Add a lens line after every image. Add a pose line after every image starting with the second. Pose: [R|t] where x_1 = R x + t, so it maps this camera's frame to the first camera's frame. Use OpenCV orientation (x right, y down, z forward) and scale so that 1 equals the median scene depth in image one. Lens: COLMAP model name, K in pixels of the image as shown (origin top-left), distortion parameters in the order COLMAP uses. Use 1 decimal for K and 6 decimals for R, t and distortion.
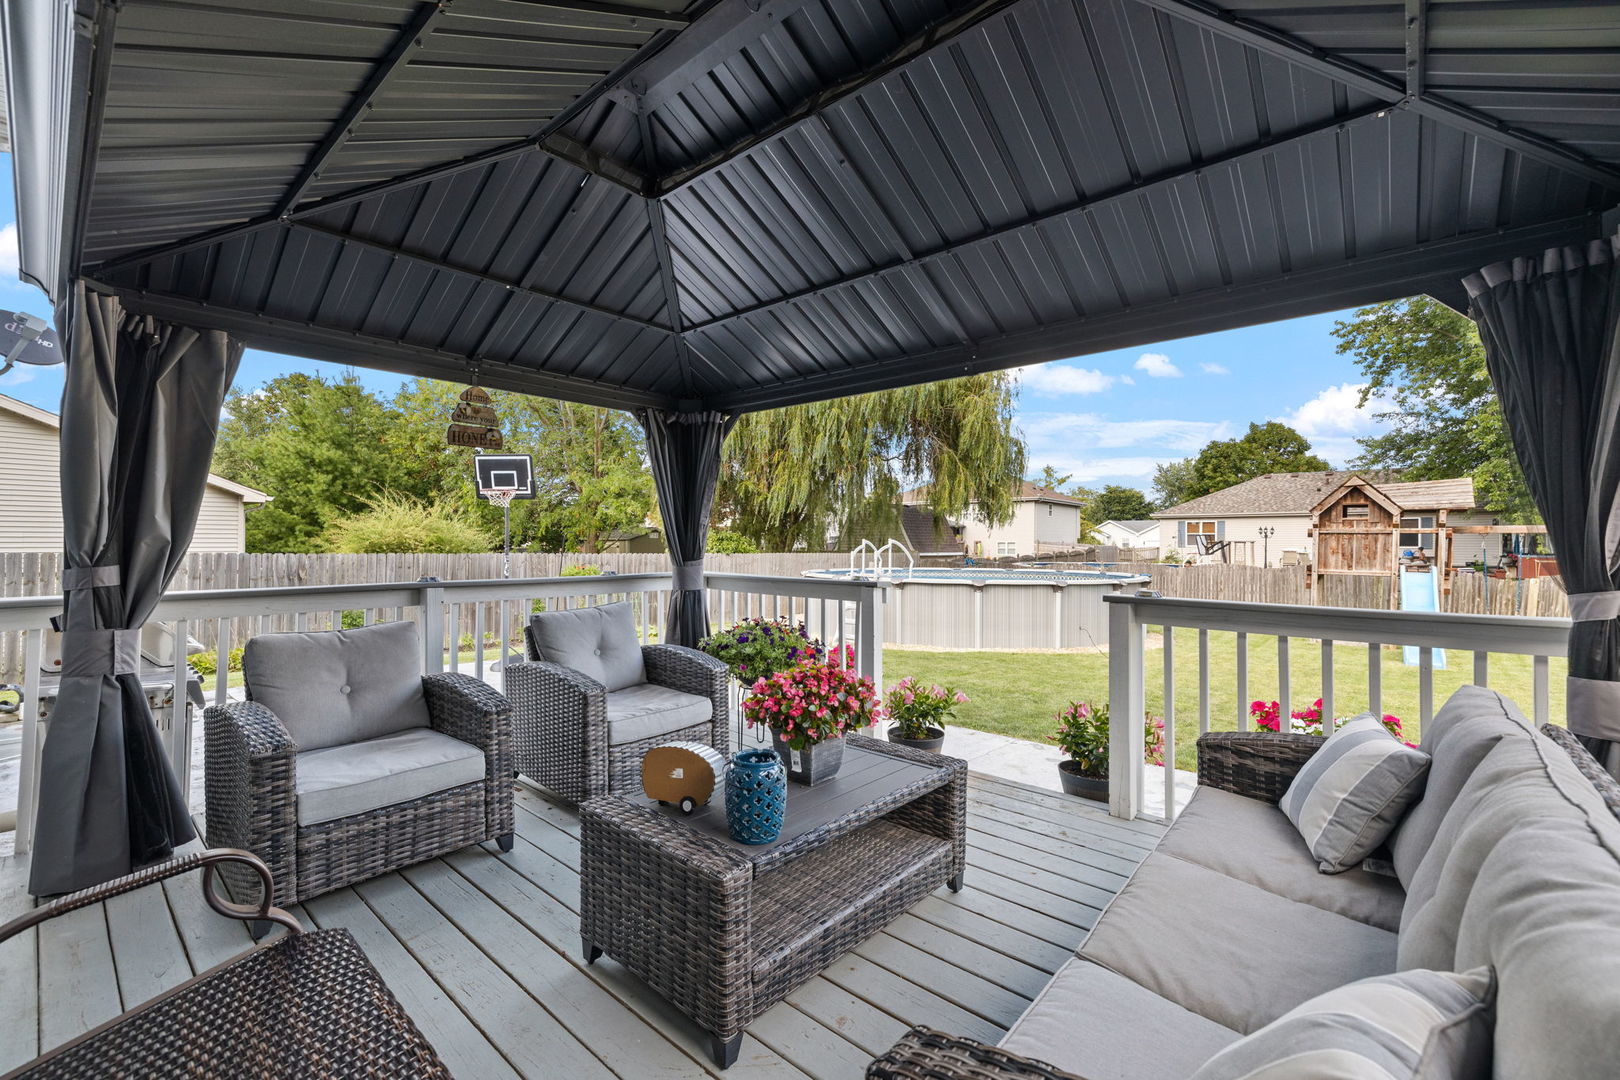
lens RADIAL K [[693.1, 0, 800.7], [0, 693.1, 540.6], [0, 0, 1]] dist [0.003318, 0.000040]
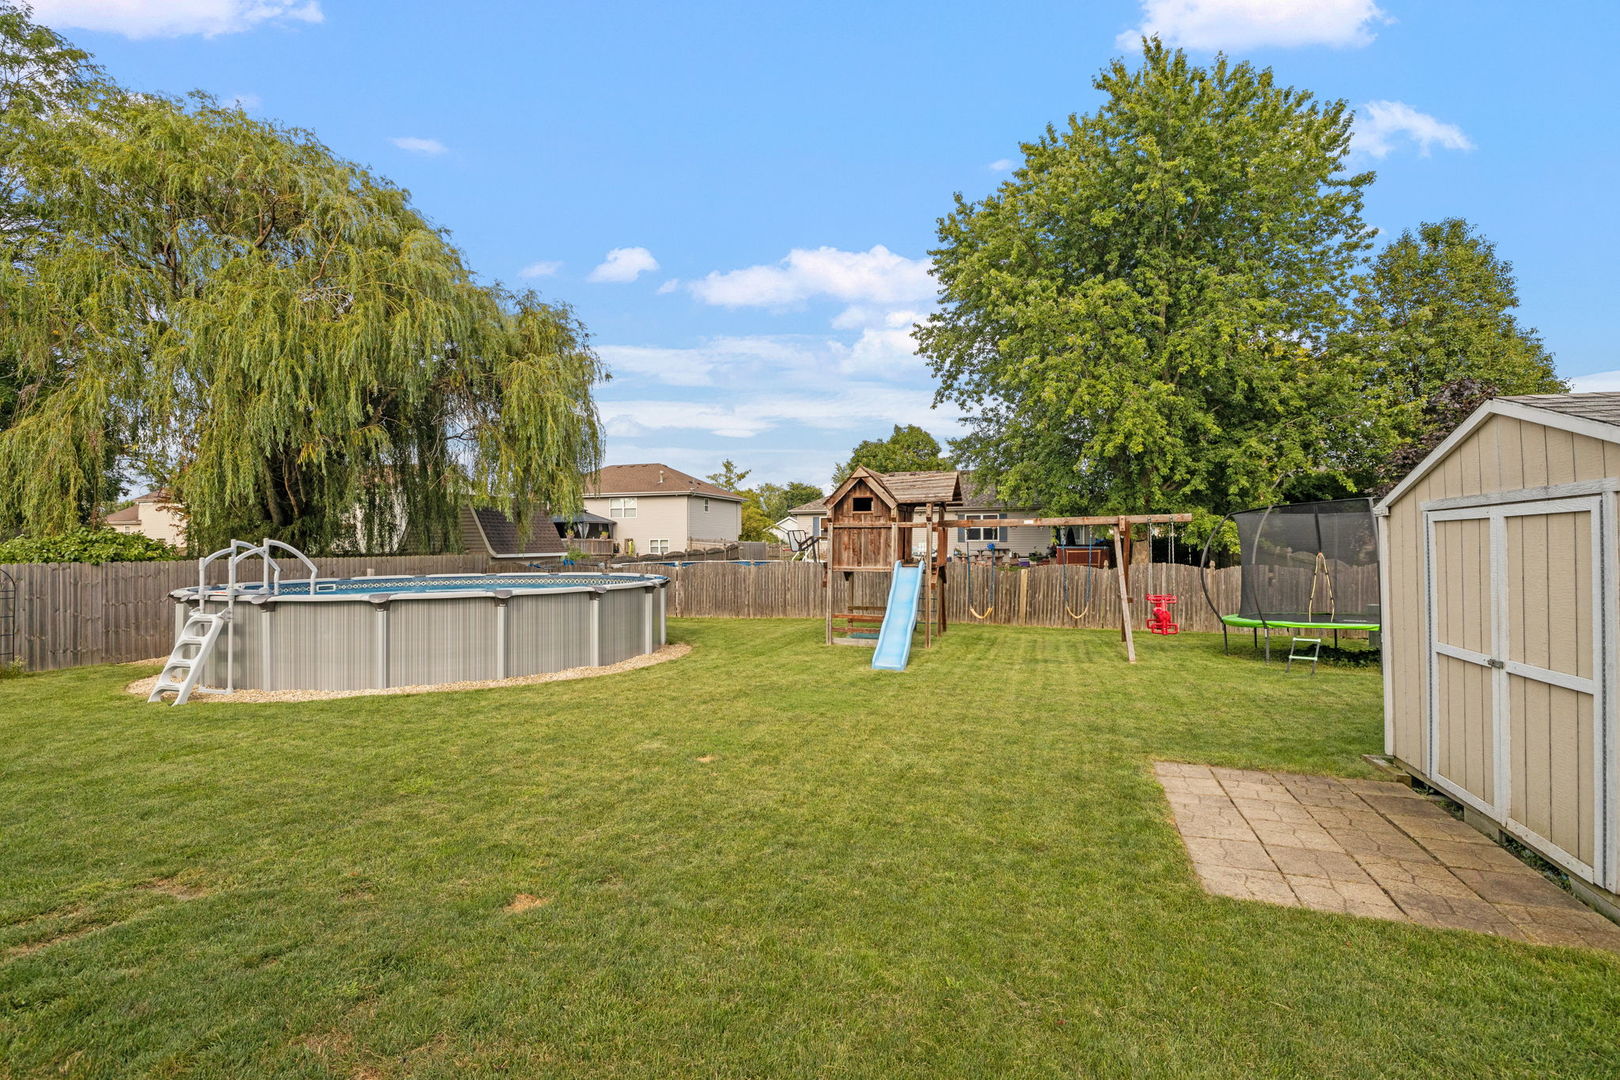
lens RADIAL K [[730.8, 0, 808.3], [0, 730.8, 542.5], [0, 0, 1]] dist [-0.000399, 0.000766]
pose [[0.914520, -0.012808, 0.404338, 0.188028], [0.010249, 0.999911, 0.008493, 0.000349], [-0.404411, -0.003623, 0.914570, 0.067023]]
